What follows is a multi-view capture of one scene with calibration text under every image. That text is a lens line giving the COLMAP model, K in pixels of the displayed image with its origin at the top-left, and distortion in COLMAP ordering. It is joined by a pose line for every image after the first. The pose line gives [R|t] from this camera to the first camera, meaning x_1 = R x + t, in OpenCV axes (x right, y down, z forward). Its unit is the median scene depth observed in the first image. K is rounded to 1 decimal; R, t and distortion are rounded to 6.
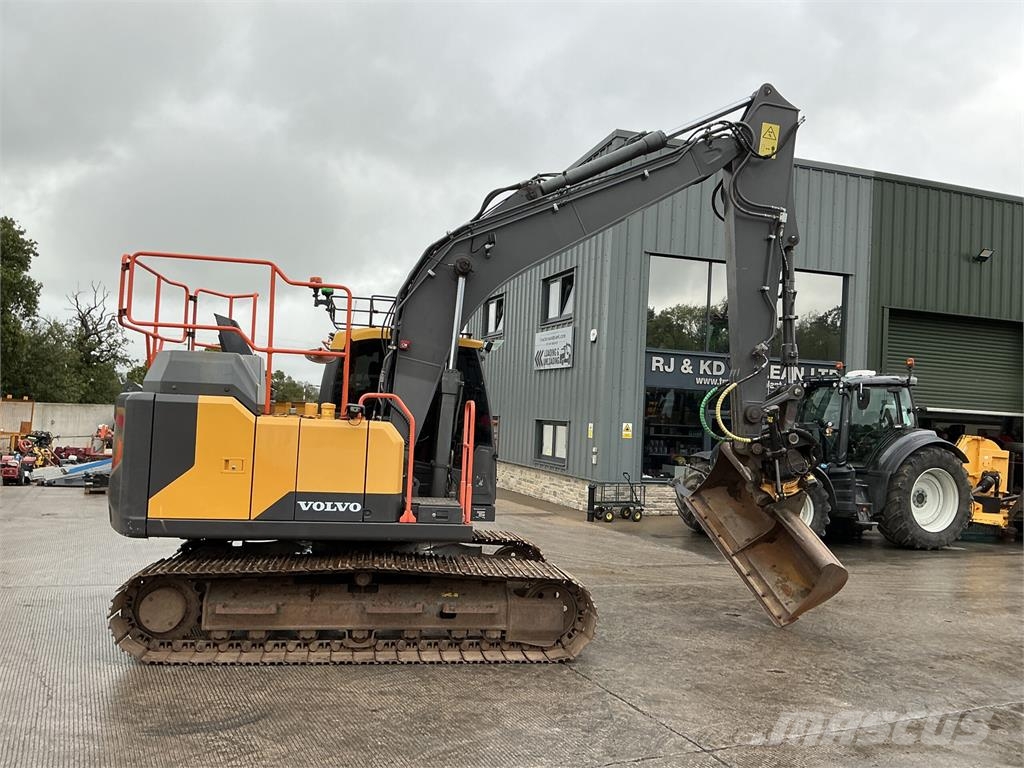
lens RADIAL K [[845.8, 0, 514.5], [0, 845.8, 384.9], [0, 0, 1]] dist [0.143105, -0.292649]
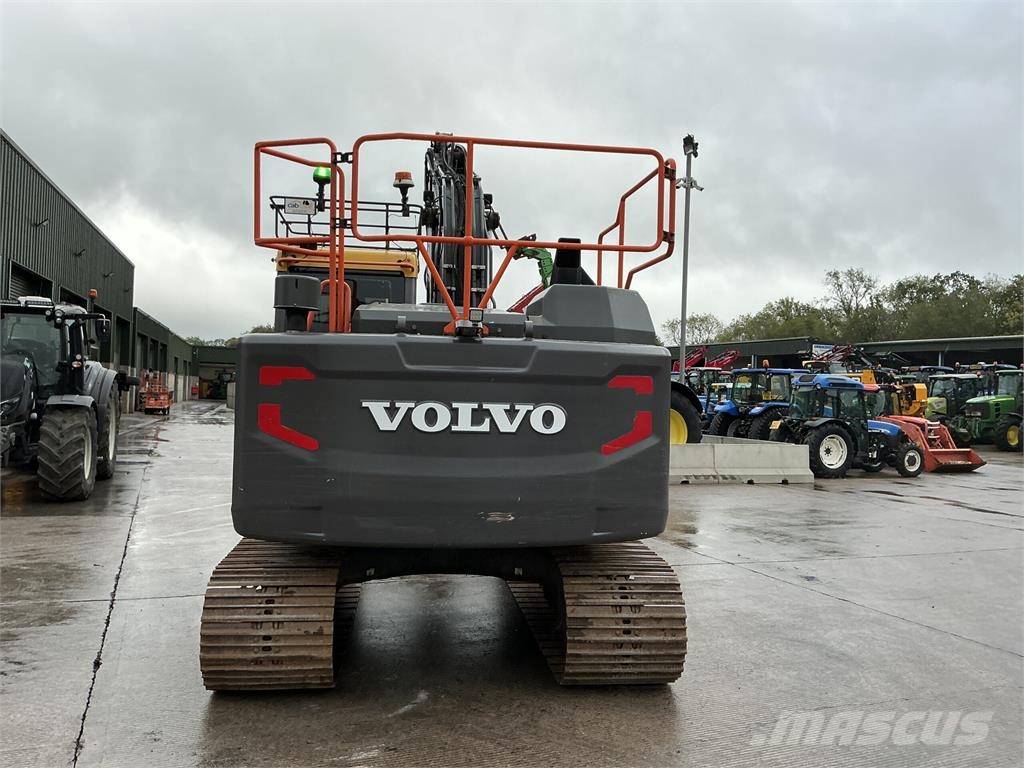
lens RADIAL K [[845.8, 0, 514.5], [0, 845.8, 384.9], [0, 0, 1]] dist [0.143105, -0.292649]
pose [[0.048392, -0.034709, 0.998225, -0.954879], [-0.065038, 0.997166, 0.037825, 0.018282], [-0.996709, -0.066753, 0.045997, 0.871353]]
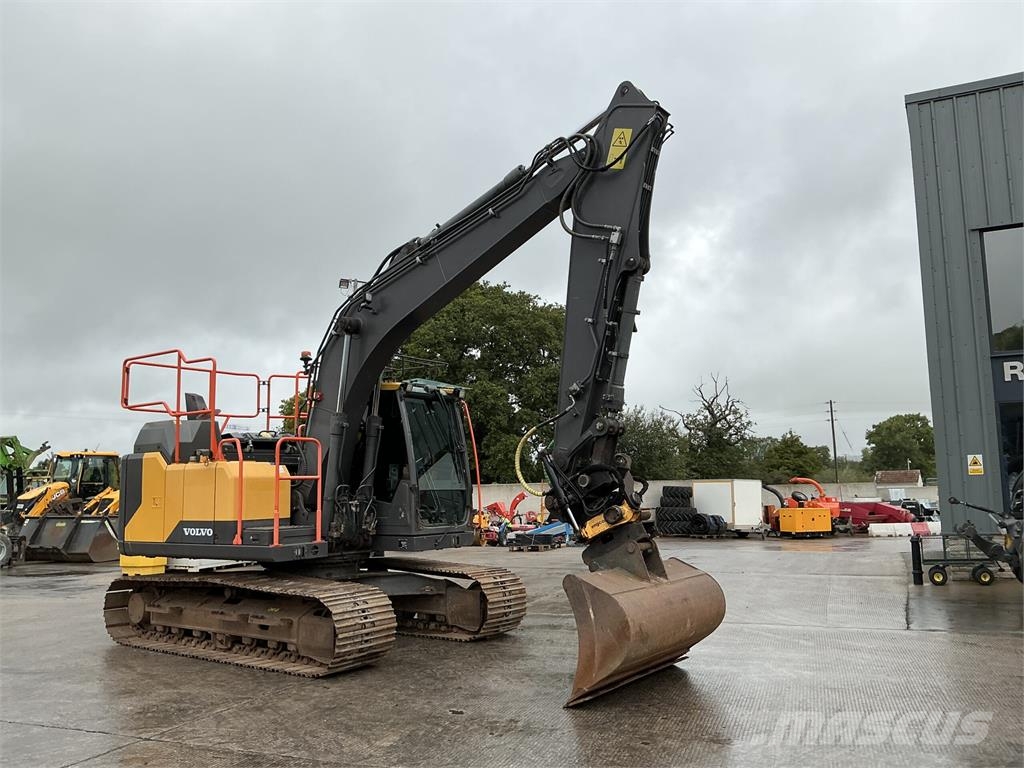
lens RADIAL K [[845.8, 0, 514.5], [0, 845.8, 384.9], [0, 0, 1]] dist [0.143105, -0.292649]
pose [[0.689969, -0.145426, -0.709080, 0.854457], [0.078568, 0.988868, -0.126358, 0.102255], [0.719563, 0.031472, 0.693714, 0.364987]]
